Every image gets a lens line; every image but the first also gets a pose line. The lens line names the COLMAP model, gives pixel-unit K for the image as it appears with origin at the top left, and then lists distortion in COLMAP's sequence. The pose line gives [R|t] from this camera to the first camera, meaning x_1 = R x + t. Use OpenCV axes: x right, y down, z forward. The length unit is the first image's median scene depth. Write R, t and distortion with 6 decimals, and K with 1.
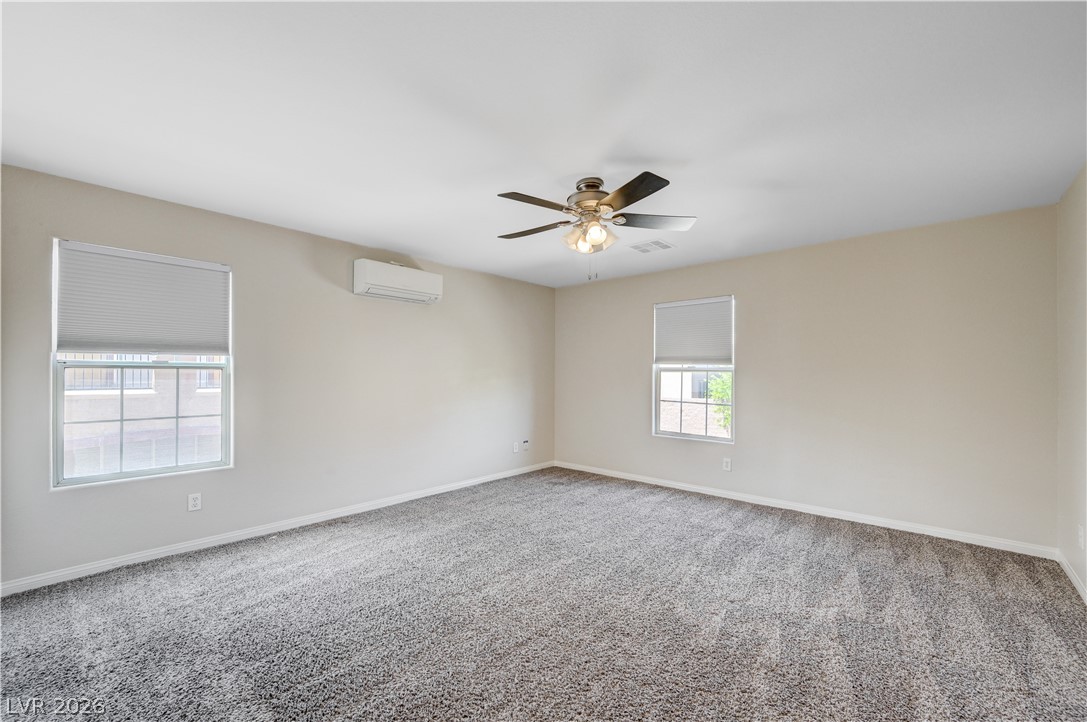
lens RADIAL K [[432.0, 0, 544.6], [0, 432.0, 366.4], [0, 0, 1]] dist [0.000061, -0.000310]
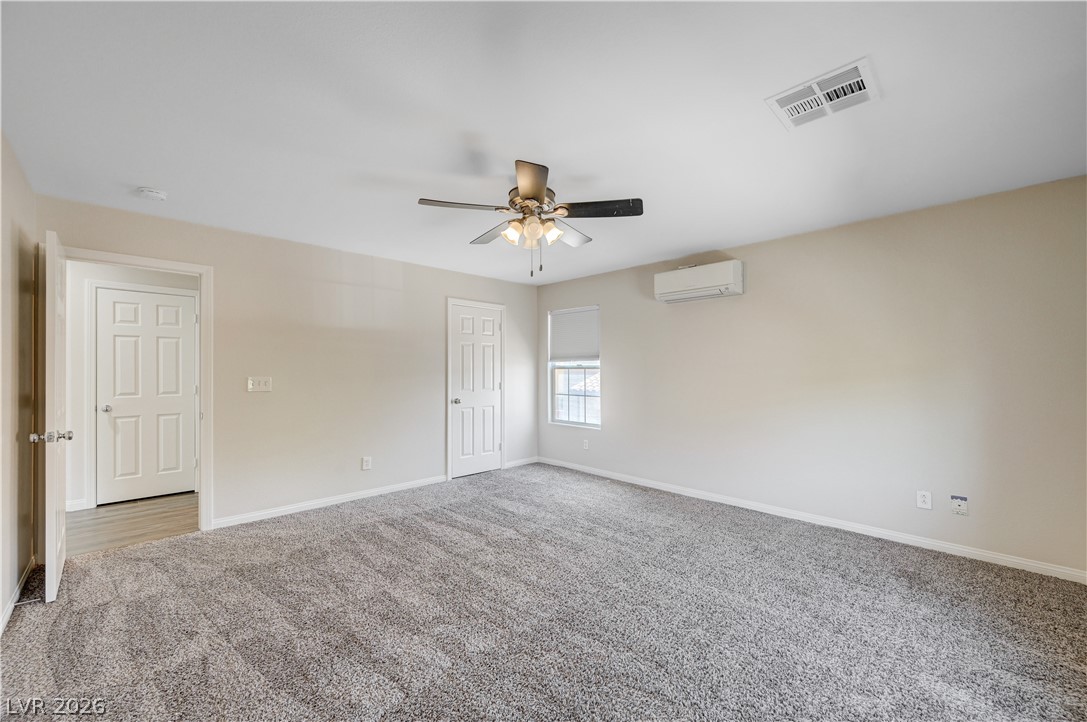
lens RADIAL K [[432.0, 0, 550.9], [0, 432.0, 366.9], [0, 0, 1]] dist [0.000061, -0.000310]
pose [[-0.054265, -0.006527, -0.998505, 0.796988], [0.022731, 0.999711, -0.007770, 0.007164], [0.998268, -0.023118, -0.054101, 0.806462]]
